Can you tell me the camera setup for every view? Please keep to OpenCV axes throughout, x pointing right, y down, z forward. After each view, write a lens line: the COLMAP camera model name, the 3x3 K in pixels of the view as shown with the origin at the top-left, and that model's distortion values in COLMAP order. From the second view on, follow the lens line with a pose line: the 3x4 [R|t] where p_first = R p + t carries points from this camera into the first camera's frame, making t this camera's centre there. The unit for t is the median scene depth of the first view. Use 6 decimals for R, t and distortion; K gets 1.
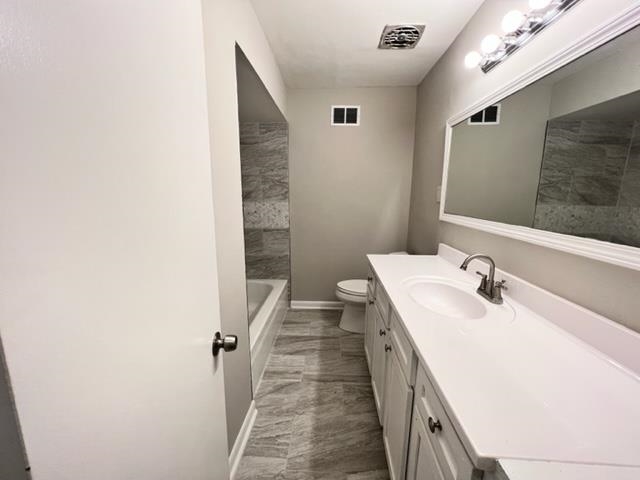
lens RADIAL K [[256.7, 0, 318.3], [0, 256.7, 239.2], [0, 0, 1]] dist [0.000518, -0.000025]
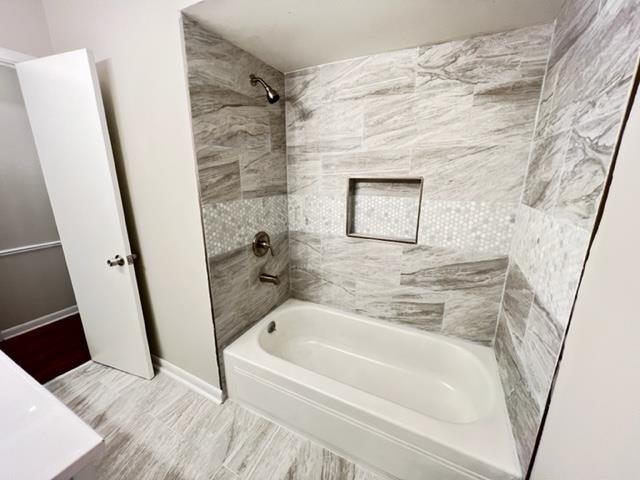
lens RADIAL K [[256.7, 0, 318.3], [0, 256.7, 239.2], [0, 0, 1]] dist [0.000518, -0.000025]
pose [[-0.401509, 0.222796, -0.888343, 0.312695], [-0.165753, 0.936265, 0.309731, -0.267371], [0.900731, 0.271606, -0.338989, 1.345768]]
